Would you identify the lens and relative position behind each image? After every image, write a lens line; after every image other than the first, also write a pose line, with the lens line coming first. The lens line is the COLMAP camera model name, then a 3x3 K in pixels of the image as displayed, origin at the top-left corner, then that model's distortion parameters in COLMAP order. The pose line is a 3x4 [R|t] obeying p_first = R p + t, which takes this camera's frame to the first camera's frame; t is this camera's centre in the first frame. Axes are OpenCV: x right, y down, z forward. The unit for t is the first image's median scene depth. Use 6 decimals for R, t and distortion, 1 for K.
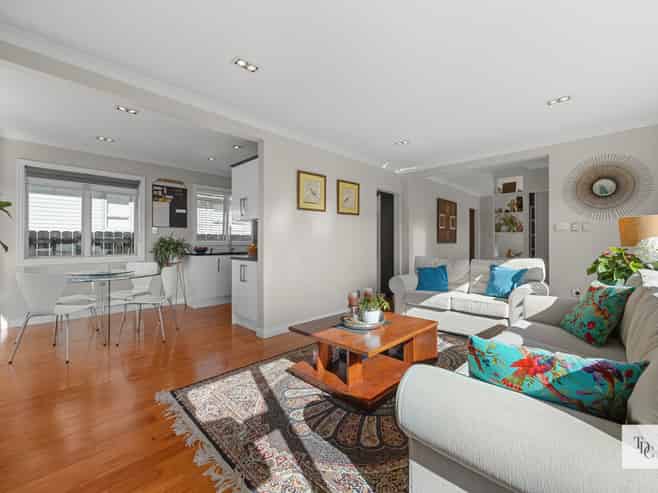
lens RADIAL K [[285.1, 0, 328.2], [0, 285.1, 240.6], [0, 0, 1]] dist [-0.006588, -0.000956]
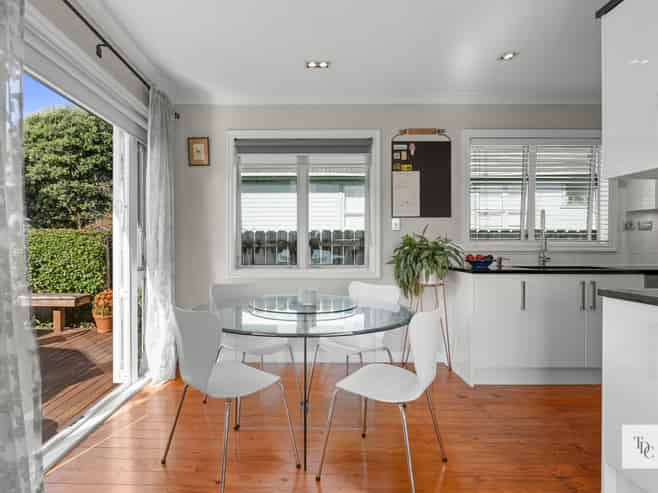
lens RADIAL K [[318.6, 0, 326.9], [0, 318.6, 244.0], [0, 0, 1]] dist [0.015097, 0.000307]
pose [[0.712857, -0.004027, -0.701297, -0.267940], [0.005682, 0.999984, 0.000033, 0.002085], [0.701286, -0.004008, 0.712869, 0.458809]]
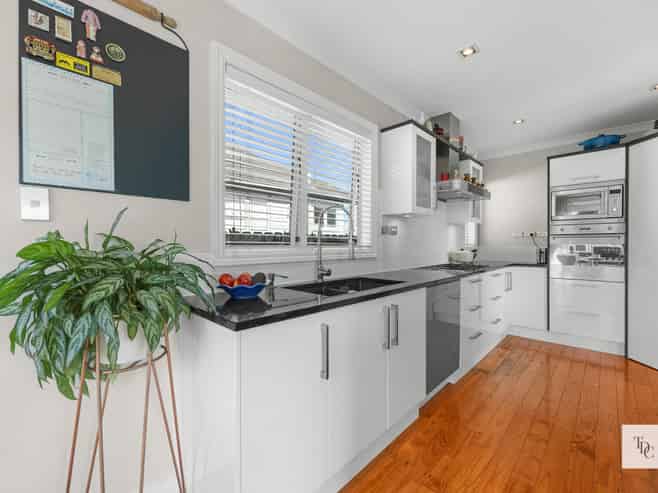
lens RADIAL K [[285.1, 0, 326.0], [0, 285.1, 243.2], [0, 0, 1]] dist [-0.006588, -0.000956]
pose [[0.999861, -0.009113, 0.013977, -0.400701], [0.009179, 0.999947, -0.004718, -0.004237], [-0.013933, 0.004845, 0.999891, 0.789099]]
